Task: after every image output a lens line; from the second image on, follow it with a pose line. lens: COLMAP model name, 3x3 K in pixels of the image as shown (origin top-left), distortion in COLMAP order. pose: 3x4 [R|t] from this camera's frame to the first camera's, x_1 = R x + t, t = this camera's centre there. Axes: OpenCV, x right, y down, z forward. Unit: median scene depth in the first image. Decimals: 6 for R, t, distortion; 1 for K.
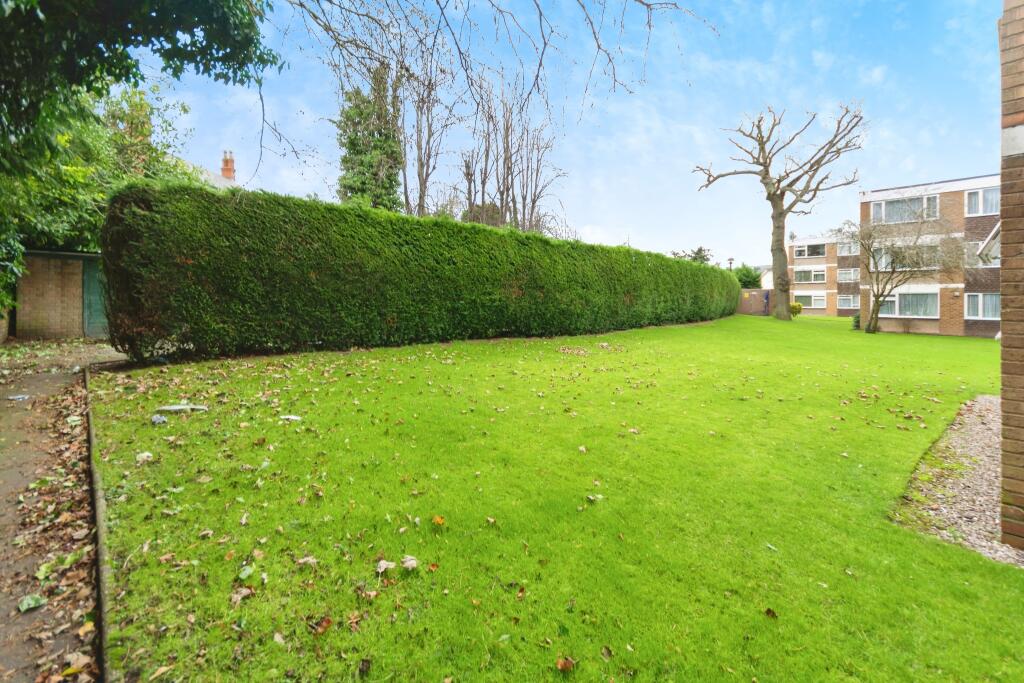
lens RADIAL K [[465.3, 0, 511.2], [0, 465.3, 316.0], [0, 0, 1]] dist [-0.000161, 0.000358]
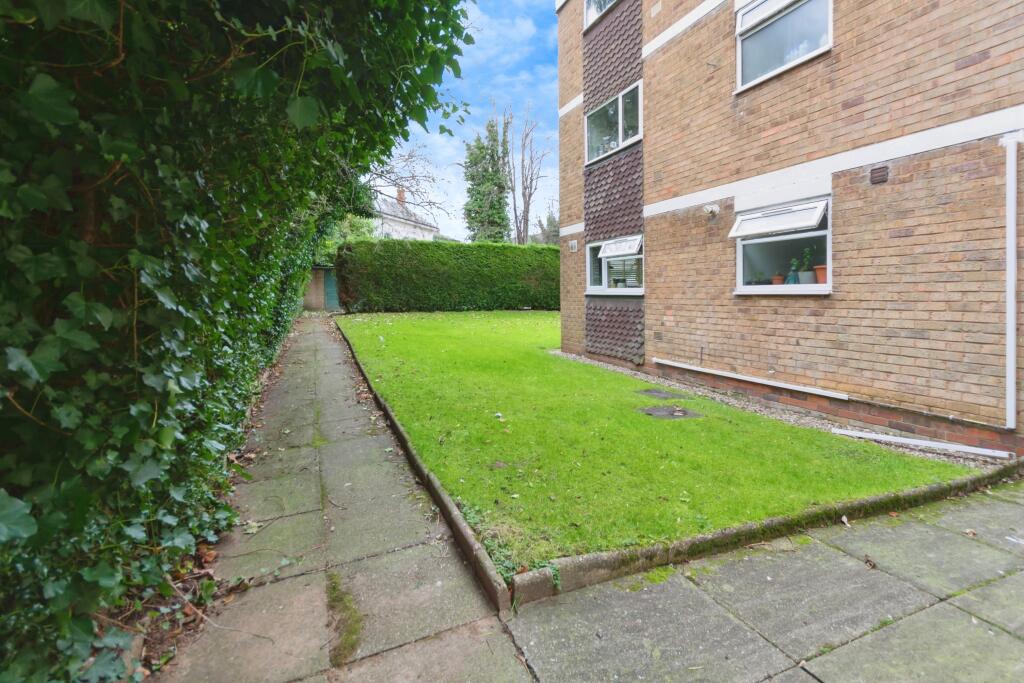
lens RADIAL K [[459.6, 0, 515.2], [0, 459.6, 333.4], [0, 0, 1]] dist [-0.000747, 0.000360]
pose [[0.944912, 0.018771, -0.326786, 0.557291], [-0.001489, 0.998590, 0.053057, 0.051371], [0.327321, -0.049648, 0.943608, -0.679500]]
